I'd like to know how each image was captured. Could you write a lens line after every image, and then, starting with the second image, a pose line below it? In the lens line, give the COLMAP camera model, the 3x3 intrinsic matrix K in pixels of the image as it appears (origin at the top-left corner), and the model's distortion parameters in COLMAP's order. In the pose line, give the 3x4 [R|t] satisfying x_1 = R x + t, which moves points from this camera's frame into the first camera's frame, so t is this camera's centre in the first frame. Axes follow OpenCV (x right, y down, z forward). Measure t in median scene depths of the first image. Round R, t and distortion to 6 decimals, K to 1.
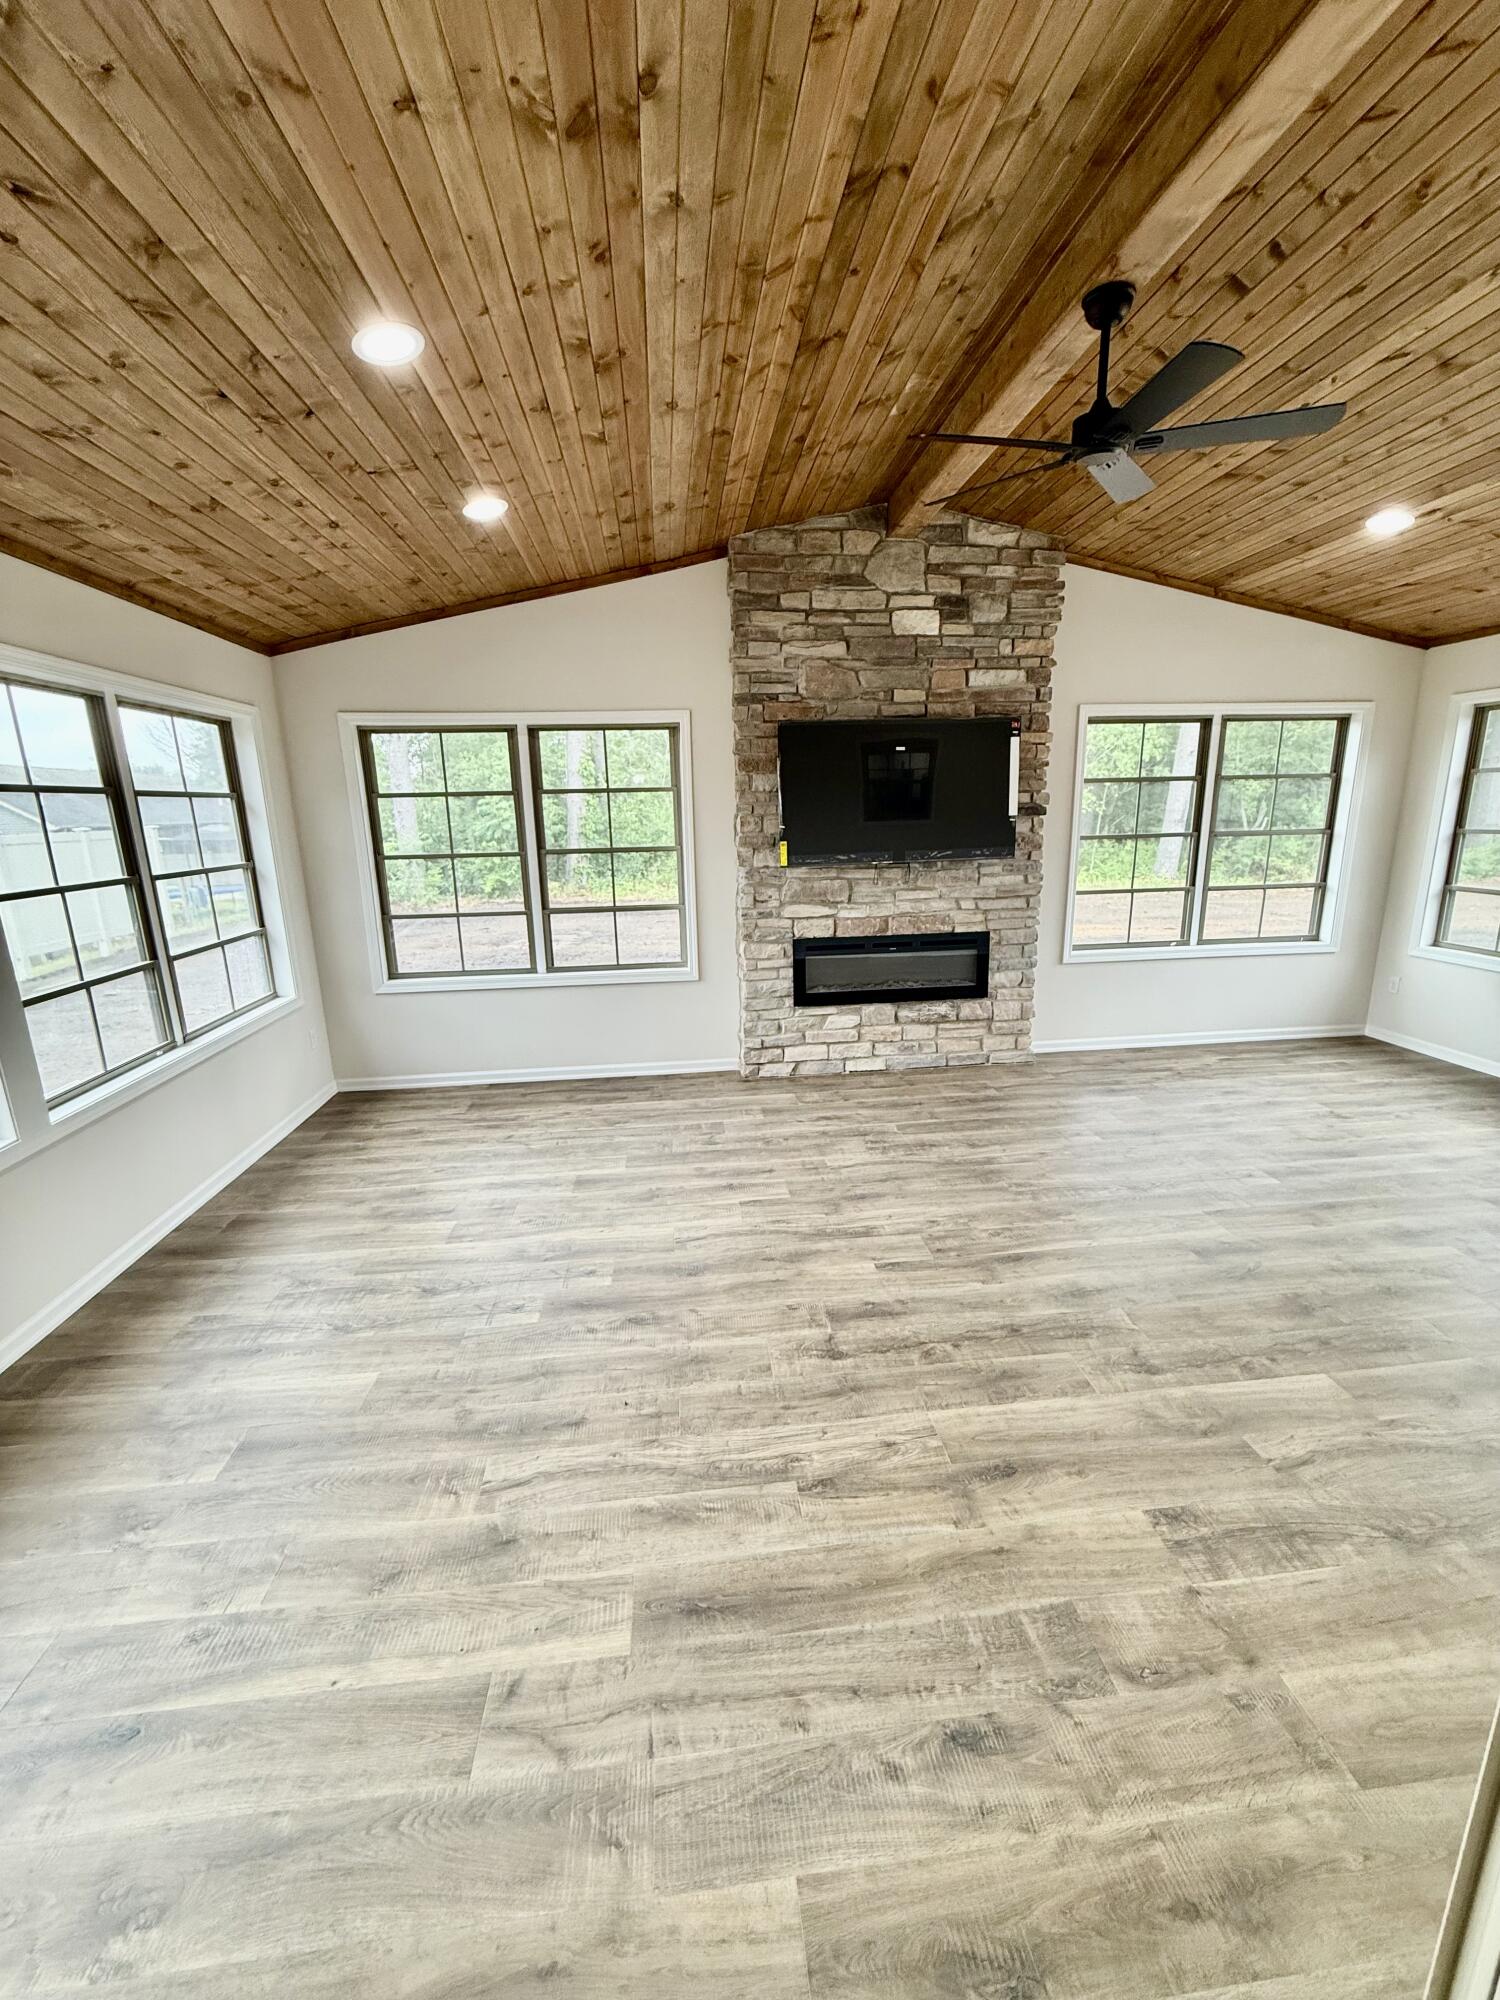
lens RADIAL K [[805.7, 0, 739.9], [0, 805.7, 997.7], [0, 0, 1]] dist [-0.001005, 0.000108]
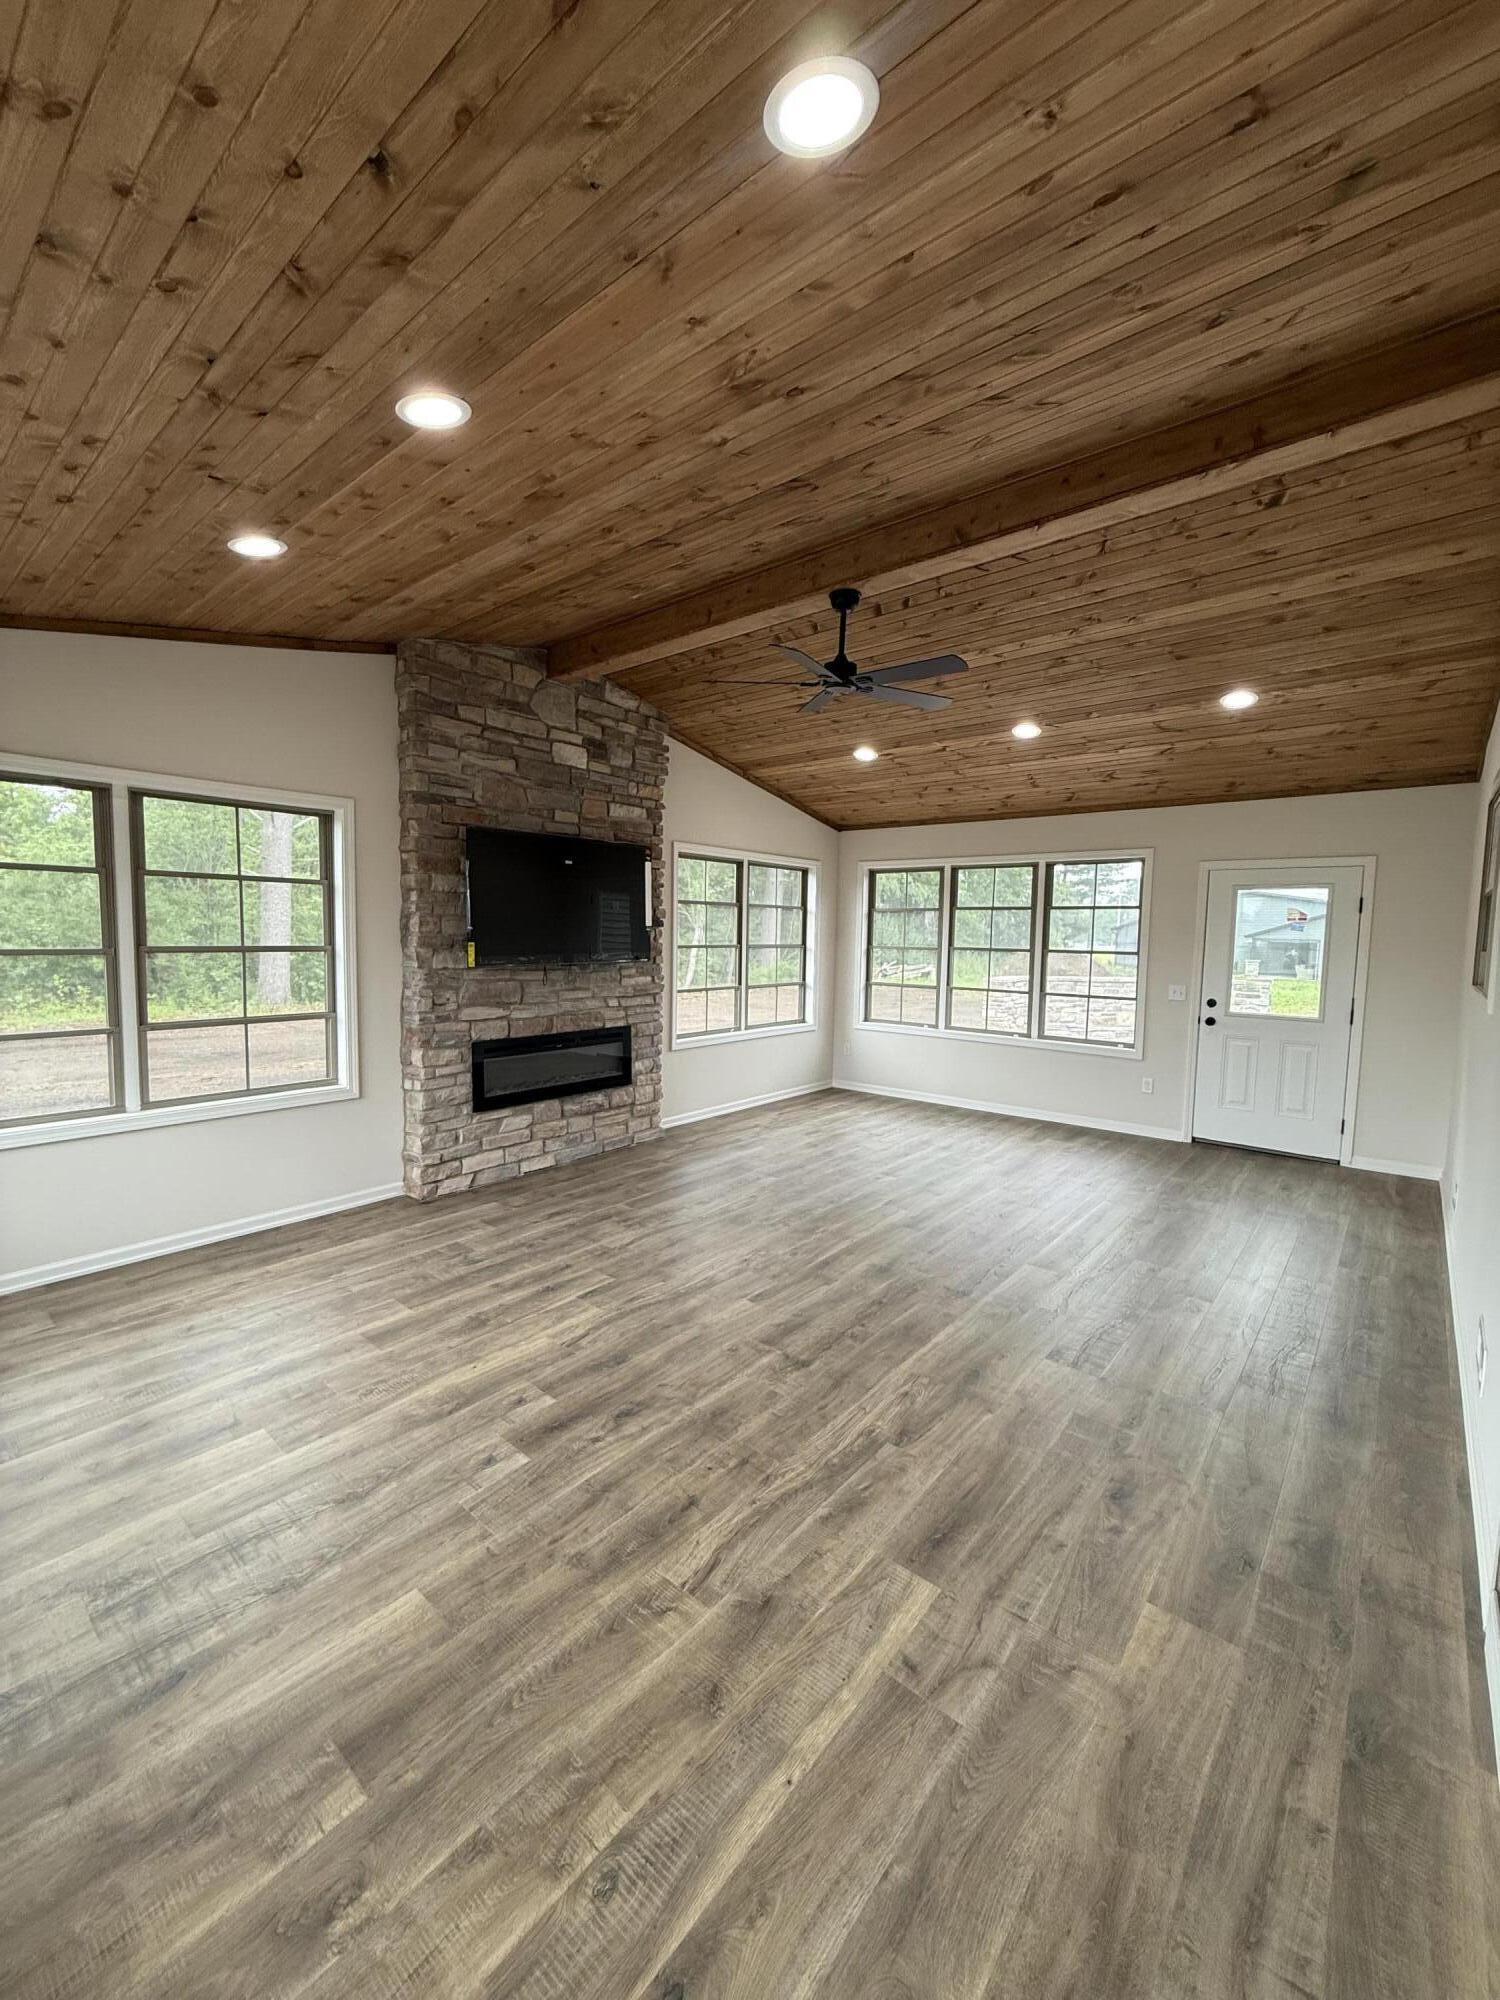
lens RADIAL K [[805.7, 0, 761.5], [0, 805.7, 994.6], [0, 0, 1]] dist [-0.001005, 0.000108]
pose [[0.707998, -0.021554, 0.705885, -0.411788], [0.129321, 0.986590, -0.099583, 0.013455], [-0.694272, 0.161791, 0.701291, 0.077171]]
